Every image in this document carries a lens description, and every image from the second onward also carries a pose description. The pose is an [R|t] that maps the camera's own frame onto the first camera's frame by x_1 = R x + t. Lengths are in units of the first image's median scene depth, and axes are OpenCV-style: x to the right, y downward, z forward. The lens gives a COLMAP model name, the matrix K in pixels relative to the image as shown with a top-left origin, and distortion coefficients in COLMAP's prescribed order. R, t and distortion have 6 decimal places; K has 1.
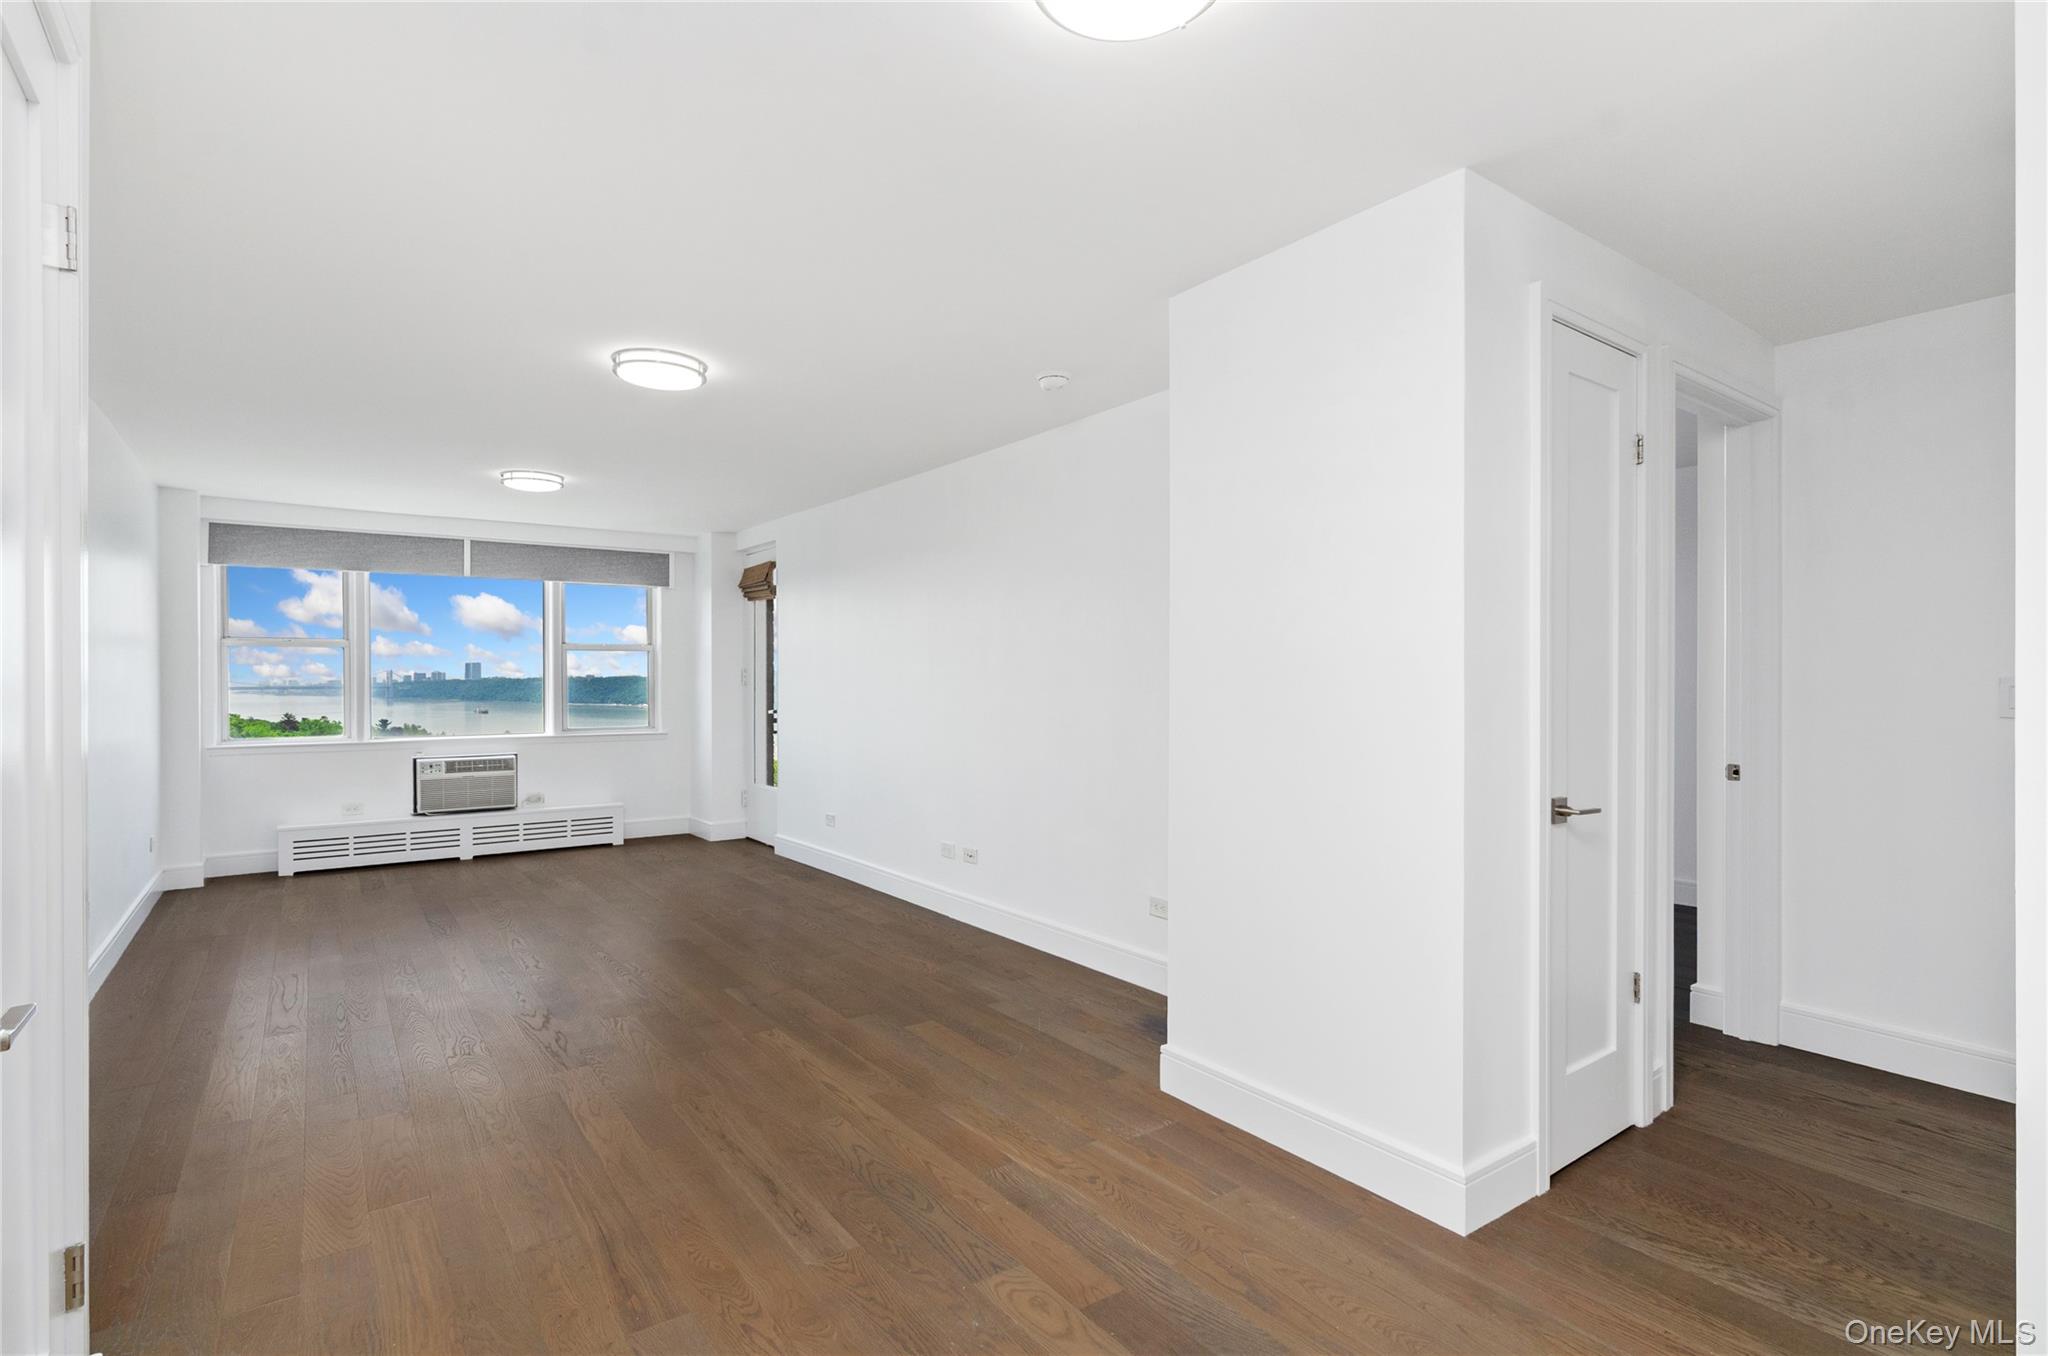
lens RADIAL K [[982.5, 0, 1026.0], [0, 982.5, 696.3], [0, 0, 1]] dist [-0.002629, 0.004020]
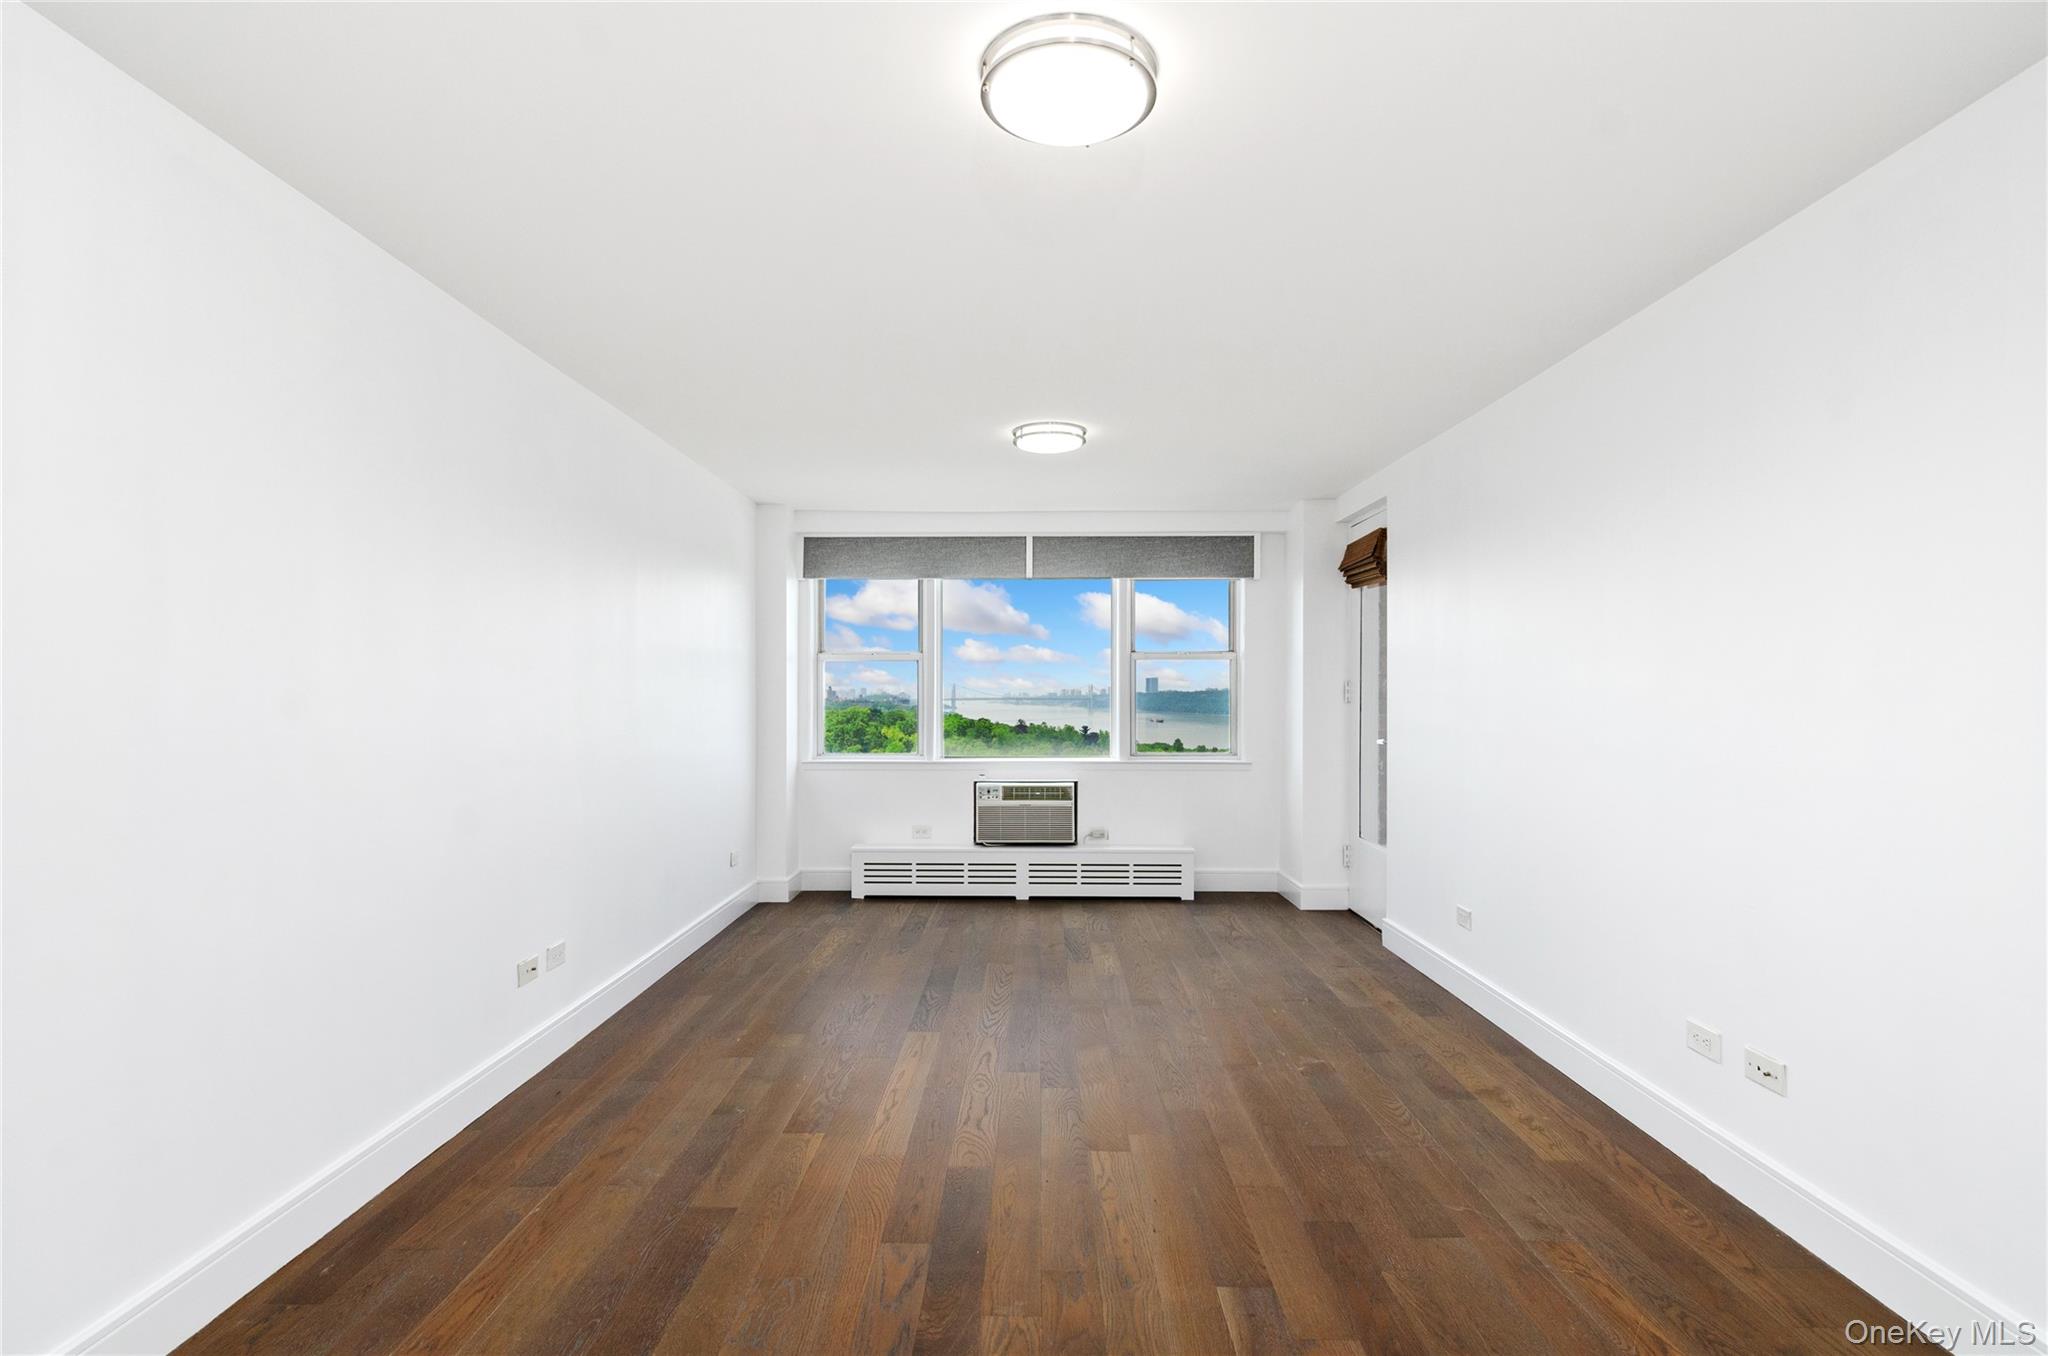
lens RADIAL K [[982.5, 0, 1029.0], [0, 982.5, 687.1], [0, 0, 1]] dist [-0.002629, 0.004020]
pose [[0.803123, -0.001140, -0.595813, -0.042924], [-0.012643, 0.999740, -0.018955, -0.006634], [0.595680, 0.022756, 0.802900, 0.292571]]
